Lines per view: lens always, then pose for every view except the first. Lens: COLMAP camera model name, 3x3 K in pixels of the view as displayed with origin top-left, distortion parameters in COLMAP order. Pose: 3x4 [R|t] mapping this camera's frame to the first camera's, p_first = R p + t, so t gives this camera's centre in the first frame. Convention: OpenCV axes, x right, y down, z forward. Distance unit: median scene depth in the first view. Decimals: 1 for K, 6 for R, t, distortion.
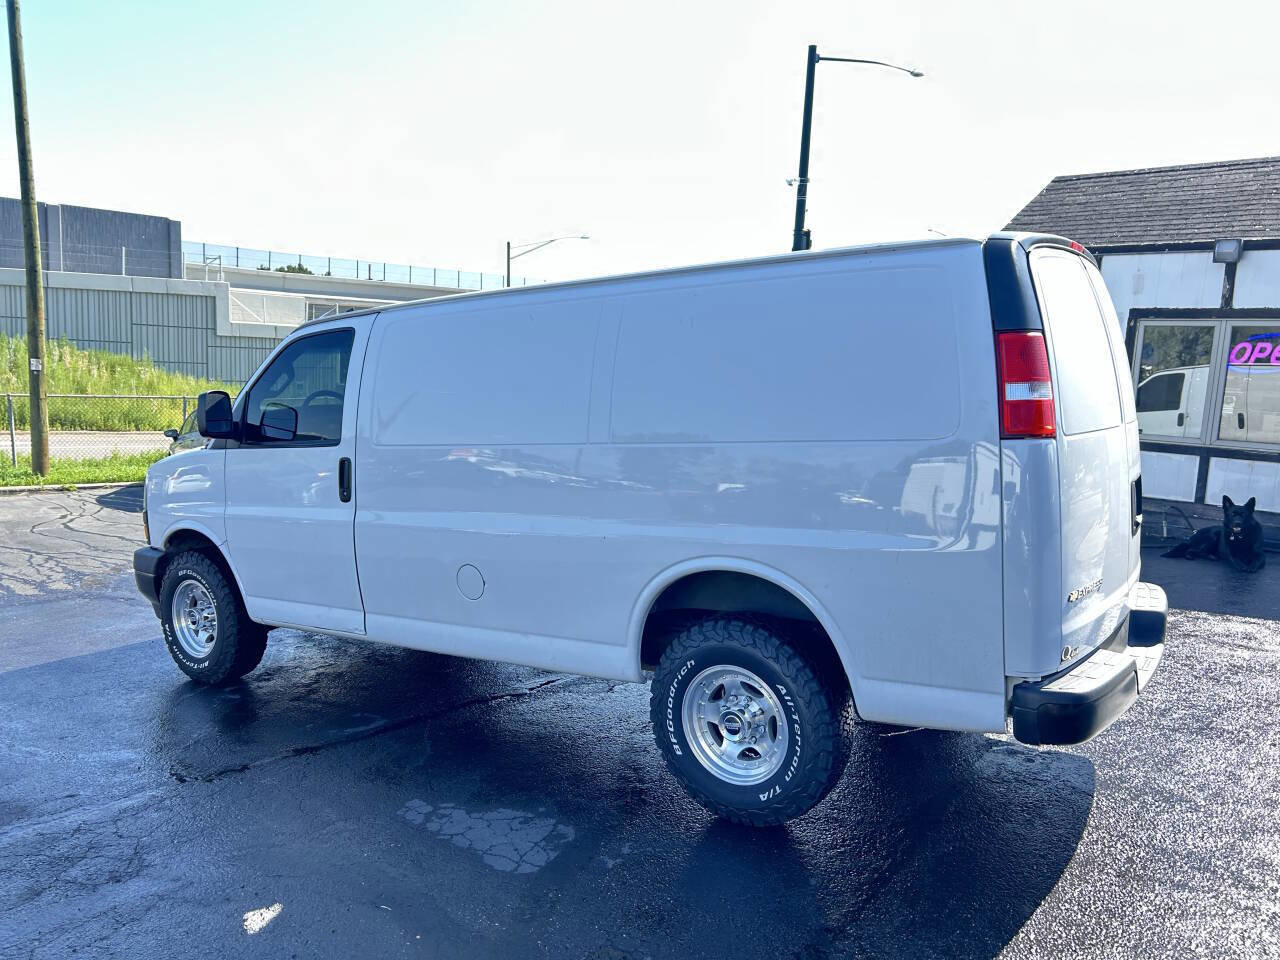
lens RADIAL K [[961.1, 0, 637.3], [0, 961.1, 484.5], [0, 0, 1]] dist [0.050333, -0.060786]
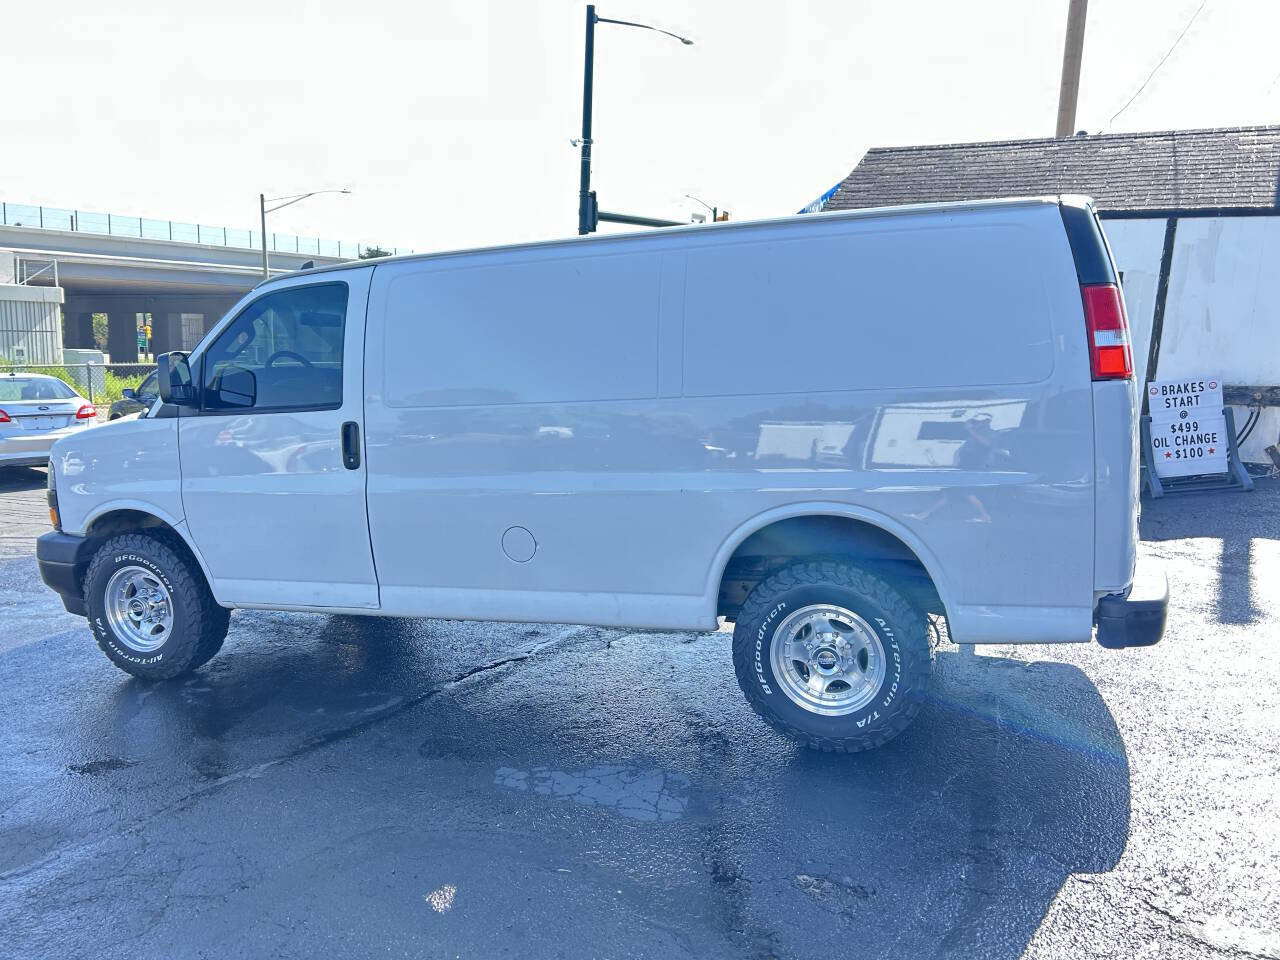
lens RADIAL K [[961.1, 0, 637.3], [0, 961.1, 484.5], [0, 0, 1]] dist [0.050333, -0.060786]
pose [[0.967201, -0.046337, 0.249750, -0.301292], [0.036956, 0.998429, 0.042125, 0.004232], [-0.251309, -0.031513, 0.967394, 0.030470]]
